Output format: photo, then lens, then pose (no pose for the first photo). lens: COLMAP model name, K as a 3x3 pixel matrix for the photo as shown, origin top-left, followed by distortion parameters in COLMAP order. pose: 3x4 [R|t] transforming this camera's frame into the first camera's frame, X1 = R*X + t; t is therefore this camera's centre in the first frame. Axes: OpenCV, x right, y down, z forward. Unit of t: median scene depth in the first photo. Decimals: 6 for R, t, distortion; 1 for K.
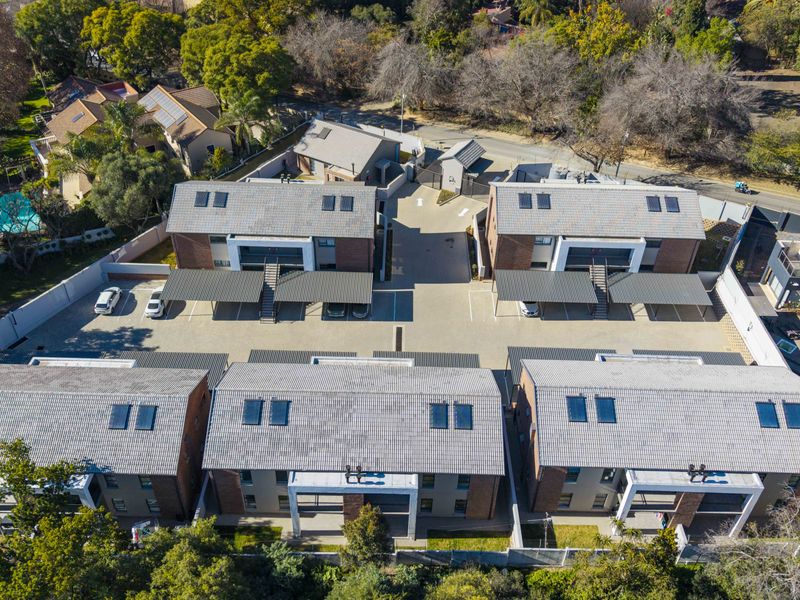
lens RADIAL K [[713.5, 0, 400.0], [0, 713.5, 300.0], [0, 0, 1]] dist [0.090868, -0.149421]
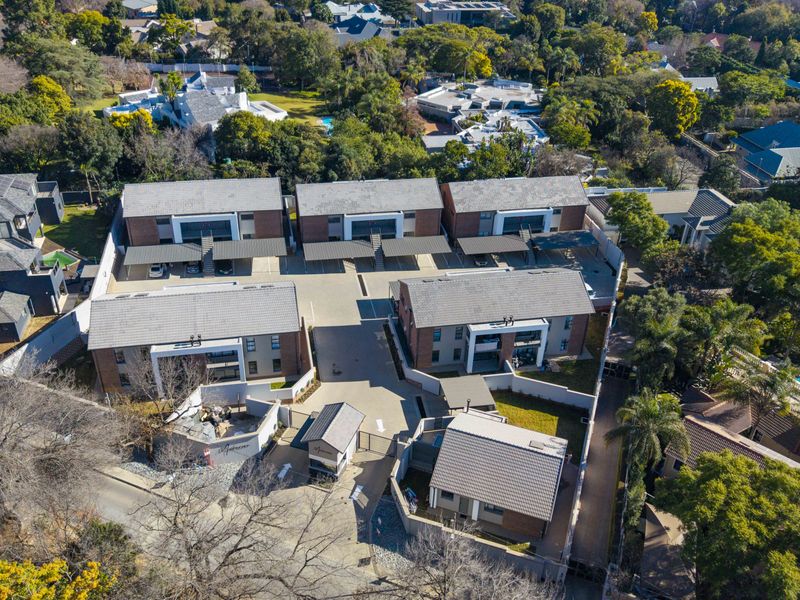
lens RADIAL K [[713.5, 0, 400.0], [0, 713.5, 300.0], [0, 0, 1]] dist [0.090868, -0.149421]
pose [[-0.976609, 0.065440, -0.204822, 0.198203], [-0.172624, 0.329324, 0.928303, -1.148413], [0.128201, 0.941947, -0.310324, 1.350938]]
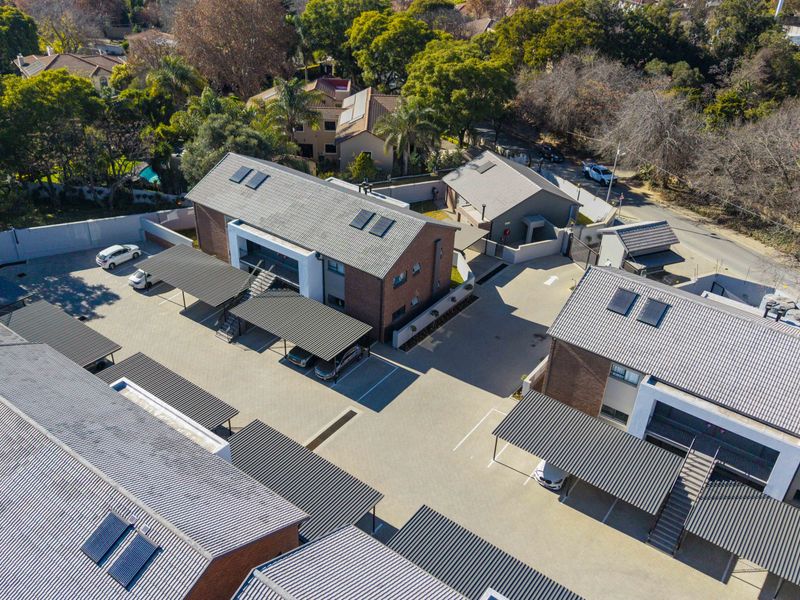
lens RADIAL K [[713.5, 0, 400.0], [0, 713.5, 300.0], [0, 0, 1]] dist [0.090868, -0.149421]
pose [[0.814122, 0.316799, -0.486665, 0.306627], [-0.378199, 0.925226, -0.030388, -0.051026], [0.440648, 0.208796, 0.873060, 0.392958]]
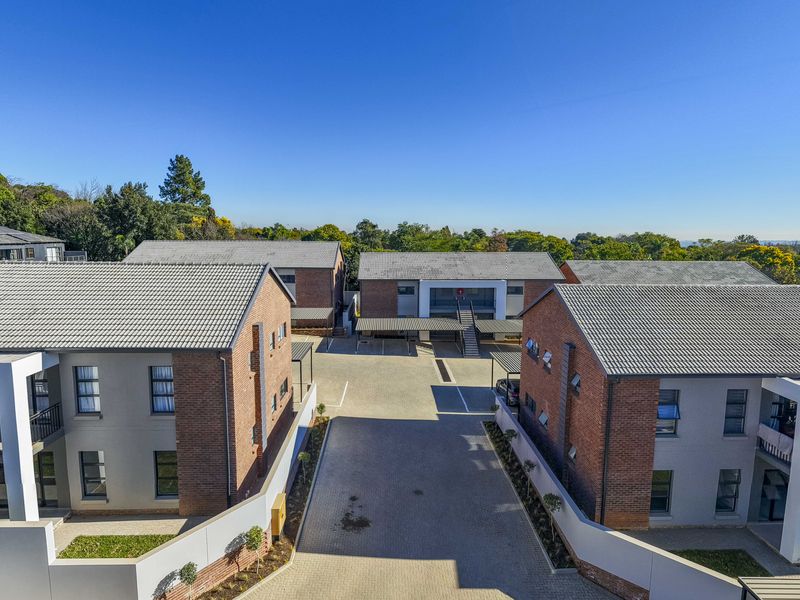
lens RADIAL K [[434.3, 0, 400.0], [0, 434.3, 300.0], [0, 0, 1]] dist [0.026164, -0.000654]
pose [[-0.998660, -0.020090, -0.047686, 0.067260], [-0.048512, 0.684131, 0.727744, -0.329552], [0.018003, 0.729083, -0.684189, 1.177117]]
